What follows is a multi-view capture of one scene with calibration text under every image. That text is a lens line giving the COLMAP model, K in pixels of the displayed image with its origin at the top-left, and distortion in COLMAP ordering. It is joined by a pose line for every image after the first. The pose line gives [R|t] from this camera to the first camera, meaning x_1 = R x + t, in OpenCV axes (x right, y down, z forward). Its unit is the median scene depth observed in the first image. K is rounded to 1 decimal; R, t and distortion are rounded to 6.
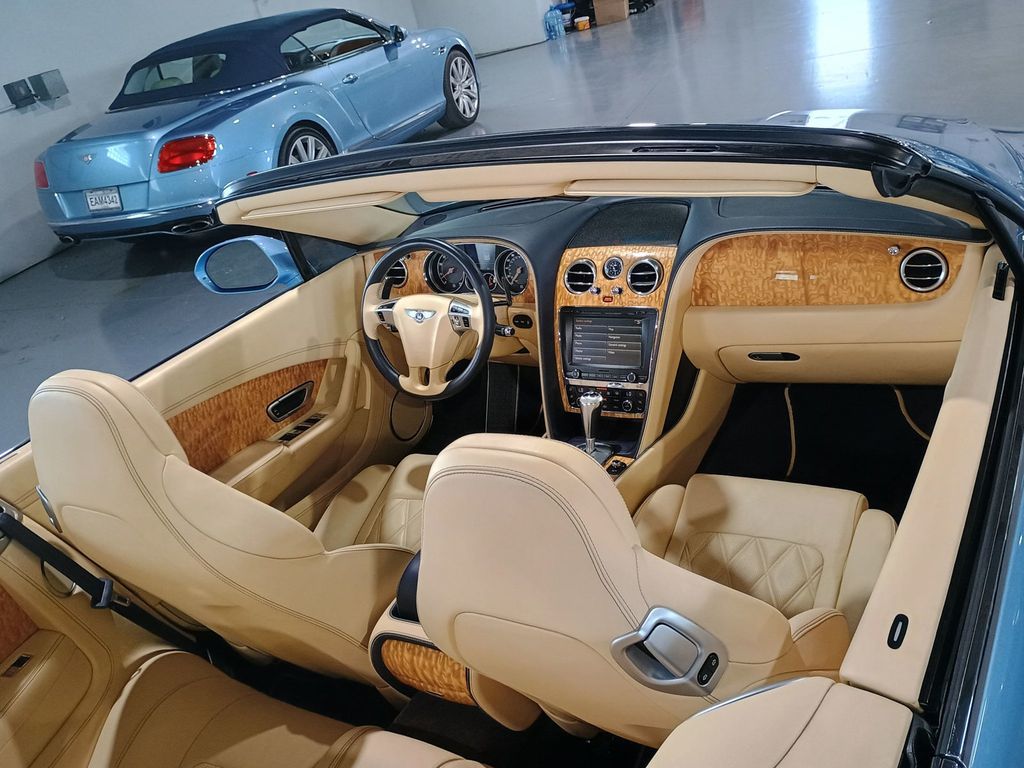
lens RADIAL K [[894.6, 0, 528.9], [0, 894.6, 382.4], [0, 0, 1]] dist [0.061046, -0.080711]
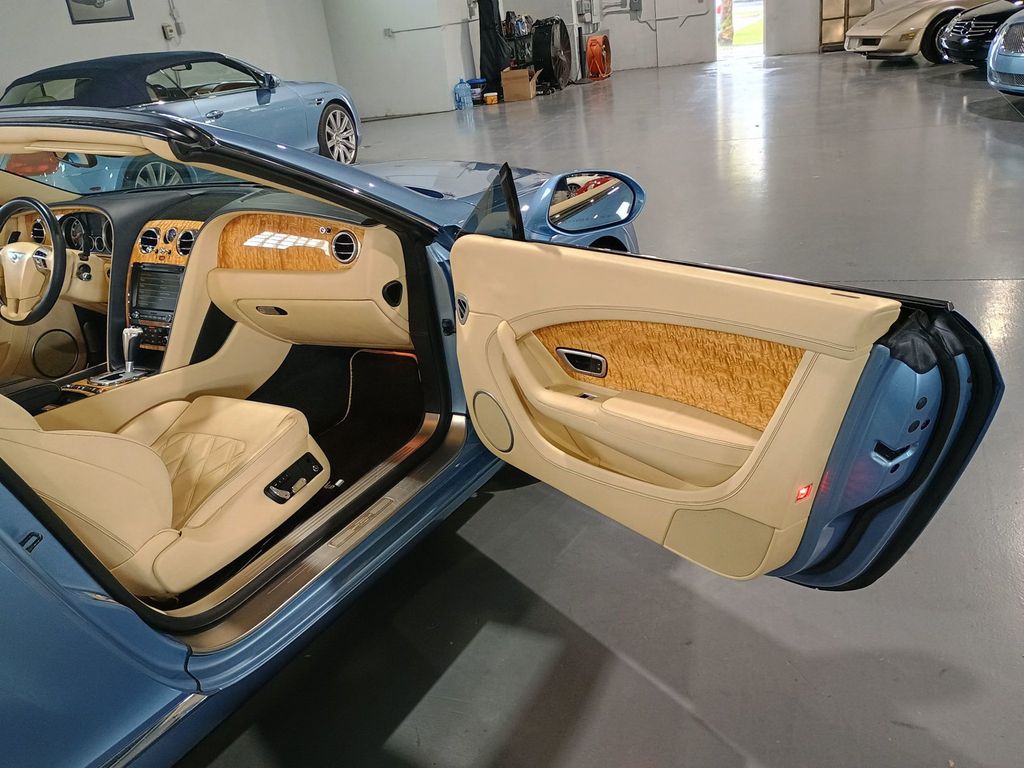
lens RADIAL K [[889.3, 0, 520.8], [0, 889.3, 384.3], [0, 0, 1]] dist [0.063991, -0.072769]
pose [[0.994726, 0.094417, 0.040068, 0.186527], [-0.091166, 0.992900, -0.076412, 0.045811], [-0.046998, 0.072356, 0.996271, -0.099479]]
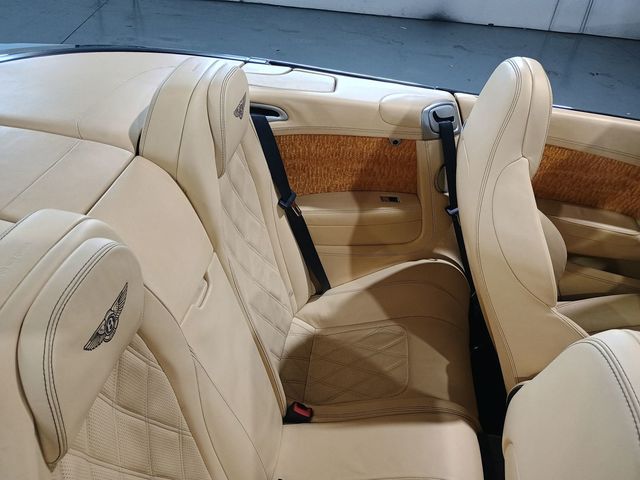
lens RADIAL K [[552.0, 0, 329.2], [0, 552.0, 242.0], [0, 0, 1]] dist [0.065318, -0.074065]
pose [[0.361535, 0.736531, -0.571677, 0.004655], [-0.591884, 0.655061, 0.469647, -0.009701], [0.720393, 0.168573, 0.672769, 0.068277]]
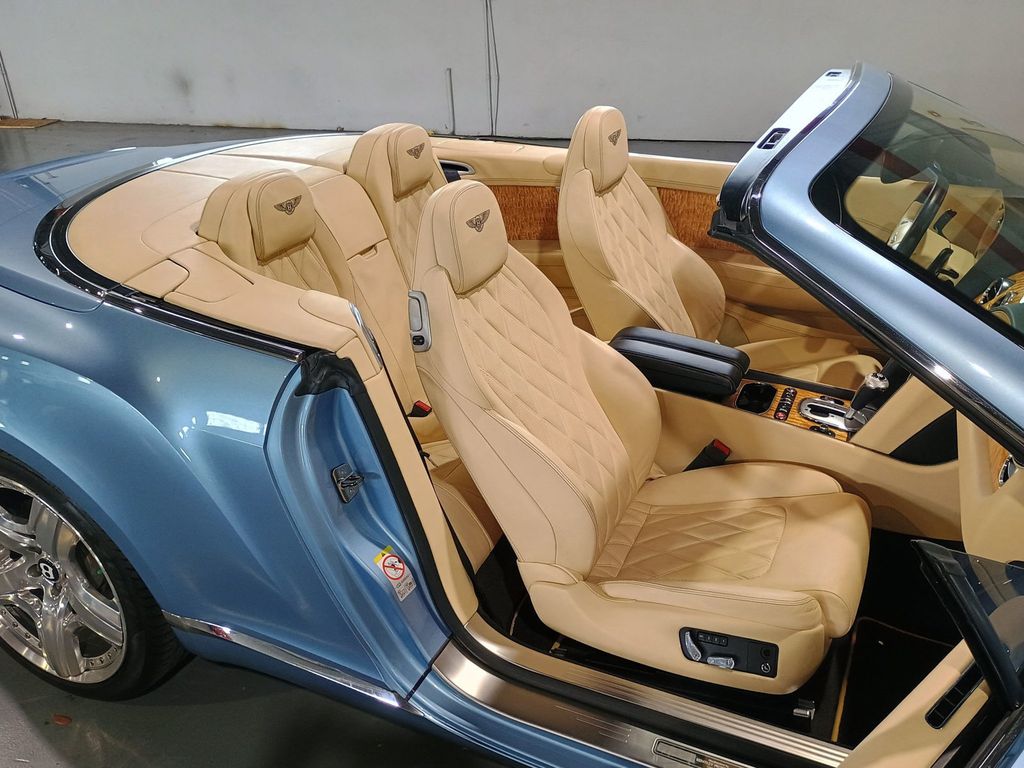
lens RADIAL K [[889.3, 0, 520.8], [0, 889.3, 384.3], [0, 0, 1]] dist [0.063991, -0.072769]
pose [[0.090273, 0.630749, -0.770718, 0.265440], [-0.454420, 0.714711, 0.531687, -0.107461], [0.886202, 0.302232, 0.351144, 0.087956]]
